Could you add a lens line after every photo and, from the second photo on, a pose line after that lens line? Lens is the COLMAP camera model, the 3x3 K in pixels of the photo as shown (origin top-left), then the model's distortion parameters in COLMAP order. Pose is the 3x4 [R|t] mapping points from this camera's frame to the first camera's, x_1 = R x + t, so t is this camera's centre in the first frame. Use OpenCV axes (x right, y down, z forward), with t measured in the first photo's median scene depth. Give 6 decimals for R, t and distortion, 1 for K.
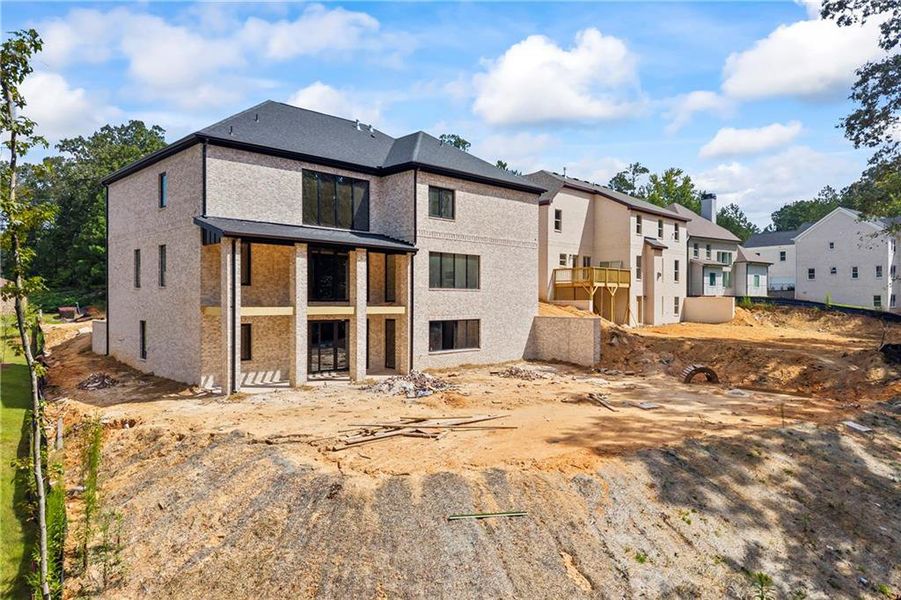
lens RADIAL K [[602.2, 0, 450.5], [0, 602.2, 300.0], [0, 0, 1]] dist [0.062910, -0.075015]
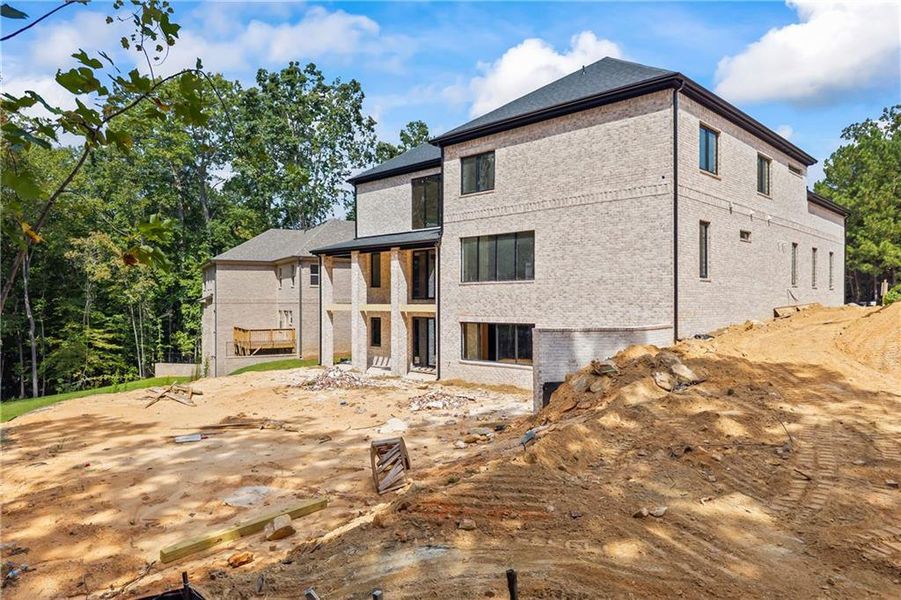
lens RADIAL K [[602.2, 0, 450.5], [0, 602.2, 300.0], [0, 0, 1]] dist [0.062910, -0.075015]
pose [[0.019083, -0.002628, -0.999814, 0.788684], [0.006096, 0.999978, -0.002512, 0.006501], [0.999799, -0.006046, 0.019099, 0.966478]]
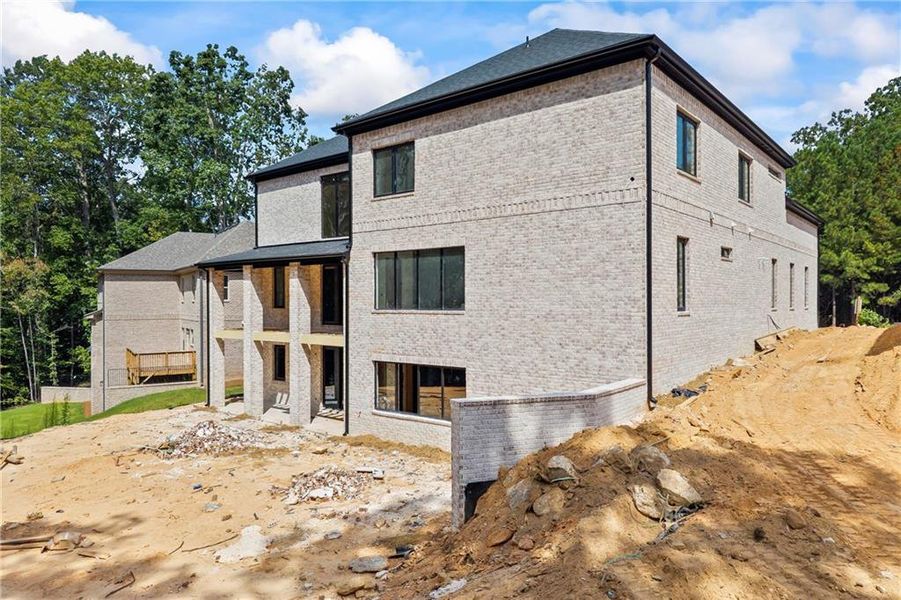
lens RADIAL K [[602.2, 0, 450.5], [0, 602.2, 300.0], [0, 0, 1]] dist [0.062910, -0.075015]
pose [[0.098507, -0.002376, -0.995134, 0.612845], [0.007822, 0.999968, -0.001613, -0.028531], [0.995106, -0.007625, 0.098522, 1.014910]]
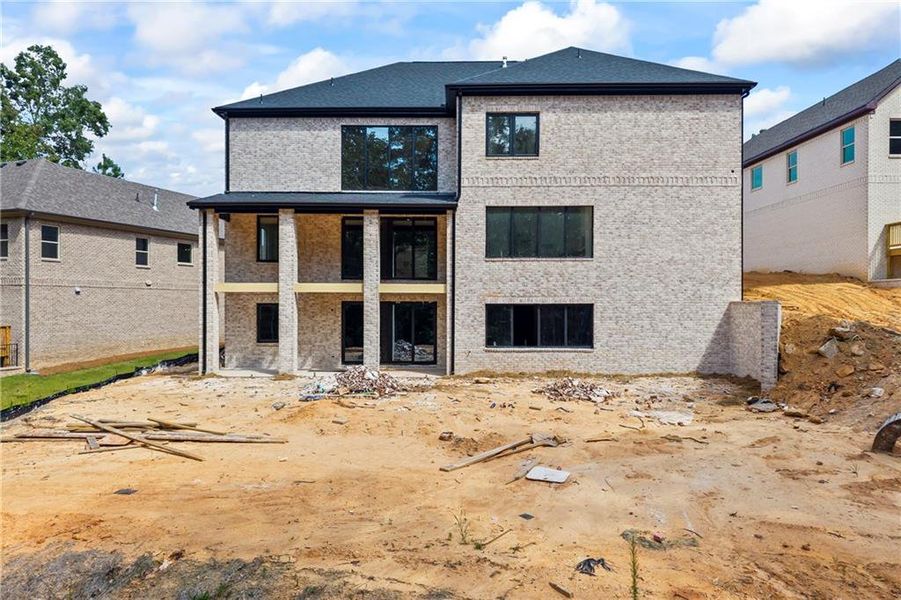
lens RADIAL K [[591.8, 0, 450.5], [0, 591.8, 300.0], [0, 0, 1]] dist [0.005998, 0.000328]
pose [[0.702693, -0.001150, -0.711492, 0.429332], [0.001050, 0.999999, -0.000578, 0.030210], [0.711492, -0.000341, 0.702694, 0.477675]]
